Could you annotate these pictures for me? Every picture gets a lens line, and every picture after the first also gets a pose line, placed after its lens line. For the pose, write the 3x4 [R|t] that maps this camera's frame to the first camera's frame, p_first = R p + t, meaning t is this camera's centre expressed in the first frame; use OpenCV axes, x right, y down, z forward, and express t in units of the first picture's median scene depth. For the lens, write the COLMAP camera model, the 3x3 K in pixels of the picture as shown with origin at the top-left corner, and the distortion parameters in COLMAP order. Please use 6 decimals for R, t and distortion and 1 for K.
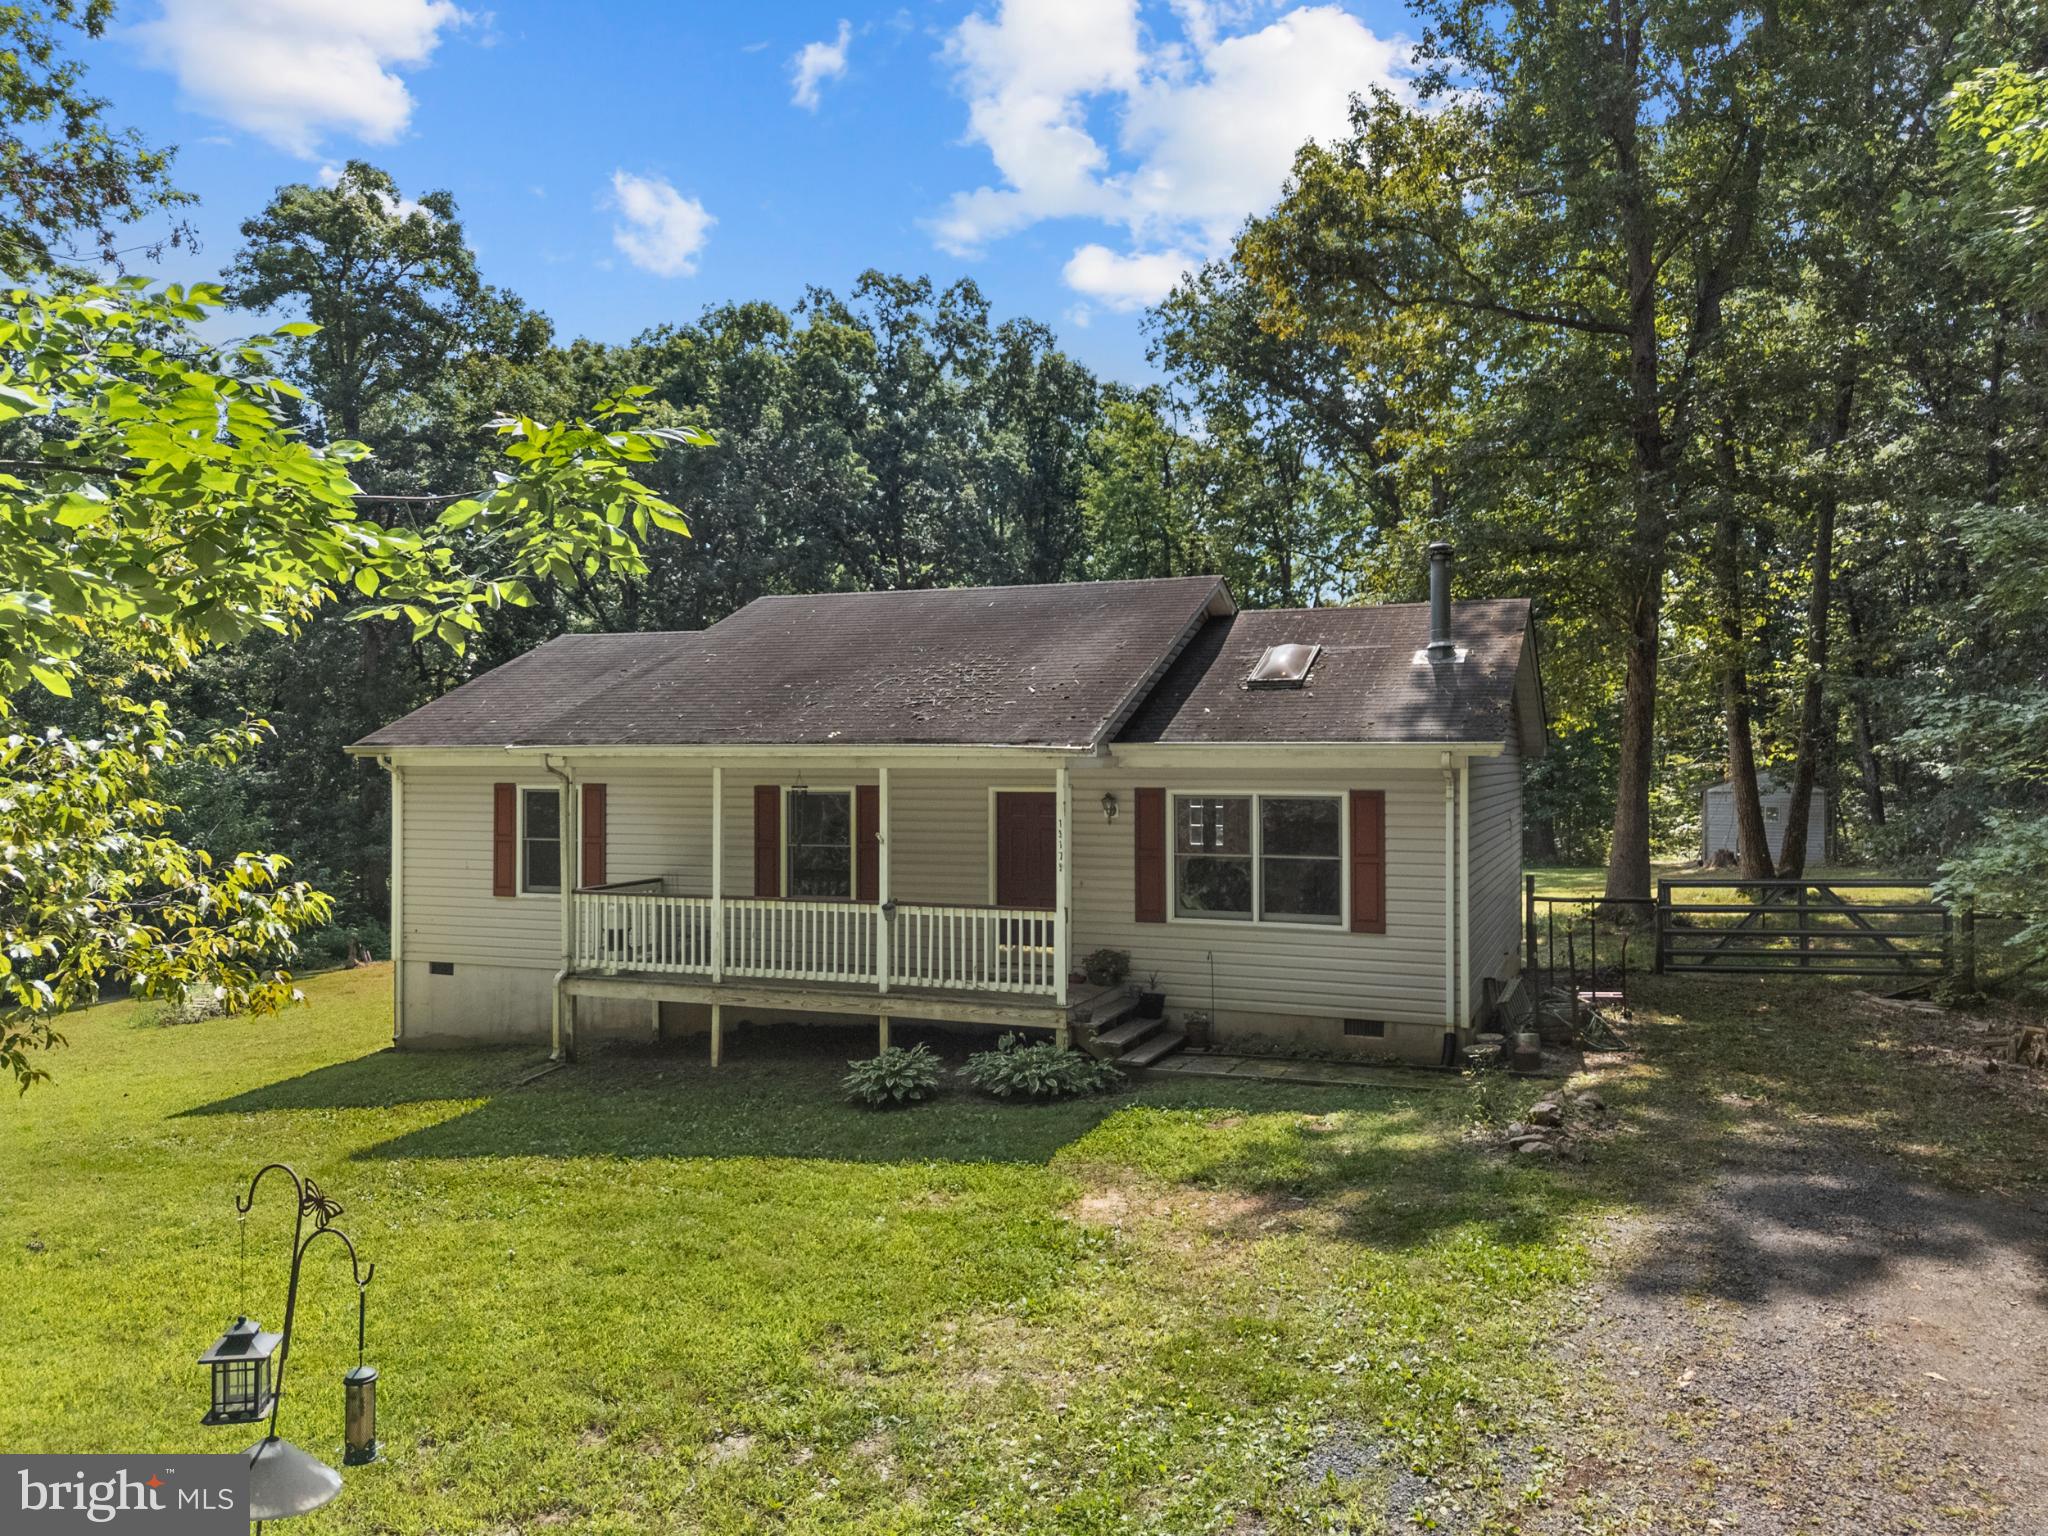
lens RADIAL K [[1053.2, 0, 1024.0], [0, 1053.2, 768.0], [0, 0, 1]] dist [0.105789, -0.000082]
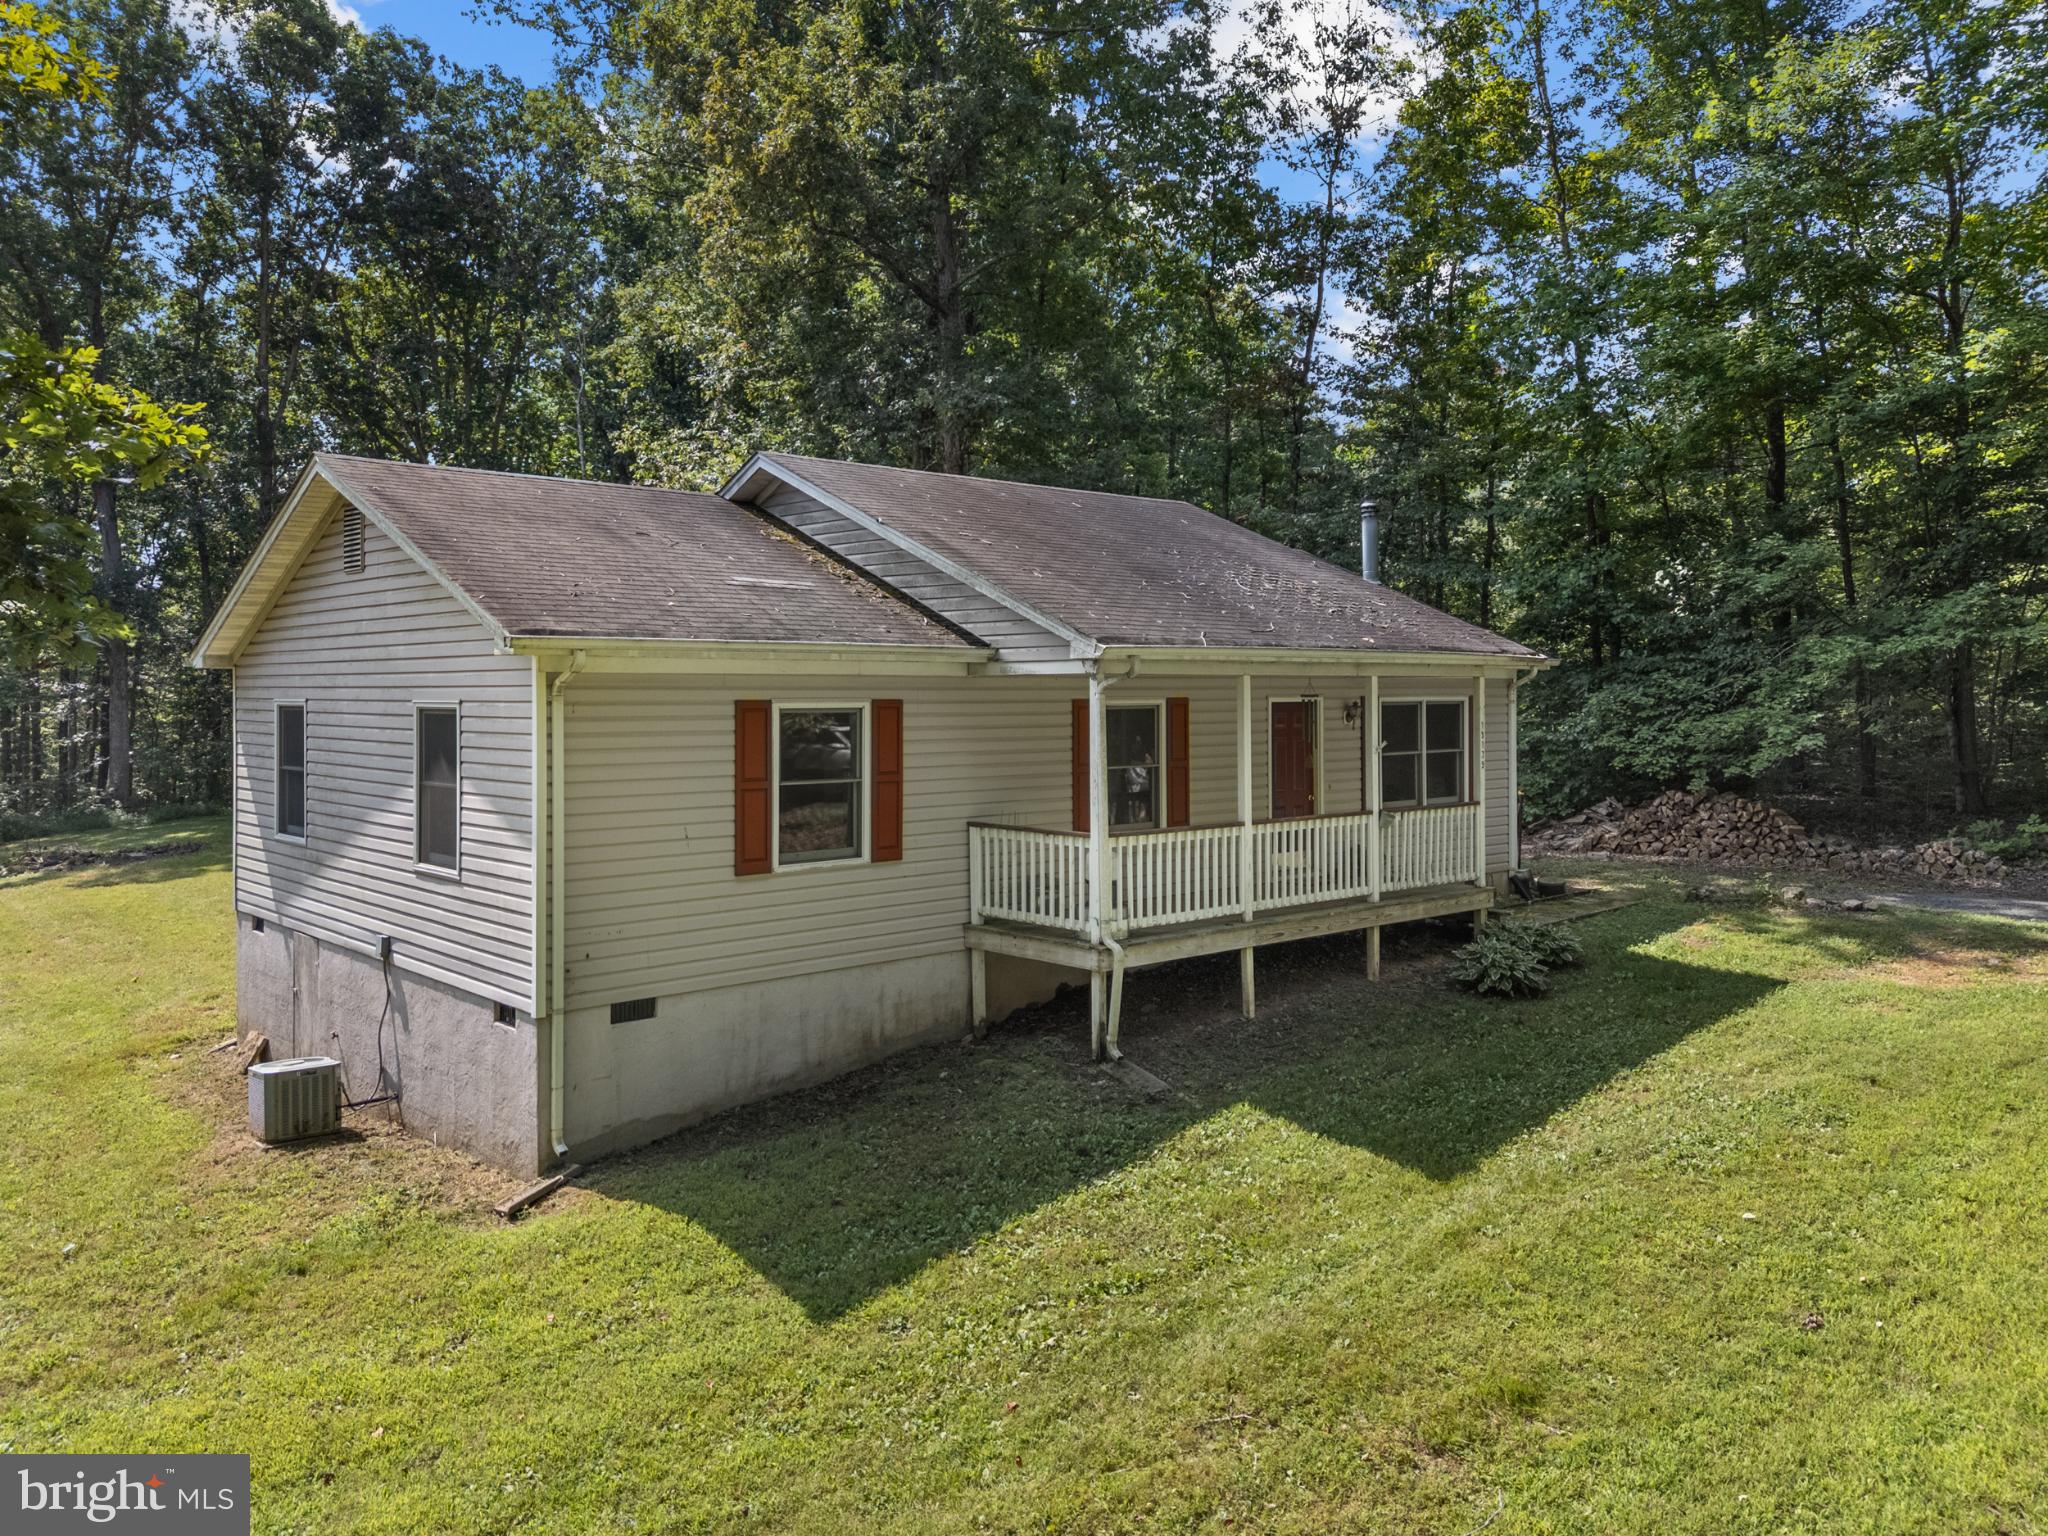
lens RADIAL K [[1544.7, 0, 1024.0], [0, 1544.7, 768.0], [0, 0, 1]] dist [0.002845, 0.000288]
pose [[0.542326, -0.049646, 0.838700, -1.136889], [-0.002797, 0.998140, 0.060893, 0.000243], [-0.840163, -0.035370, 0.541179, 0.375763]]
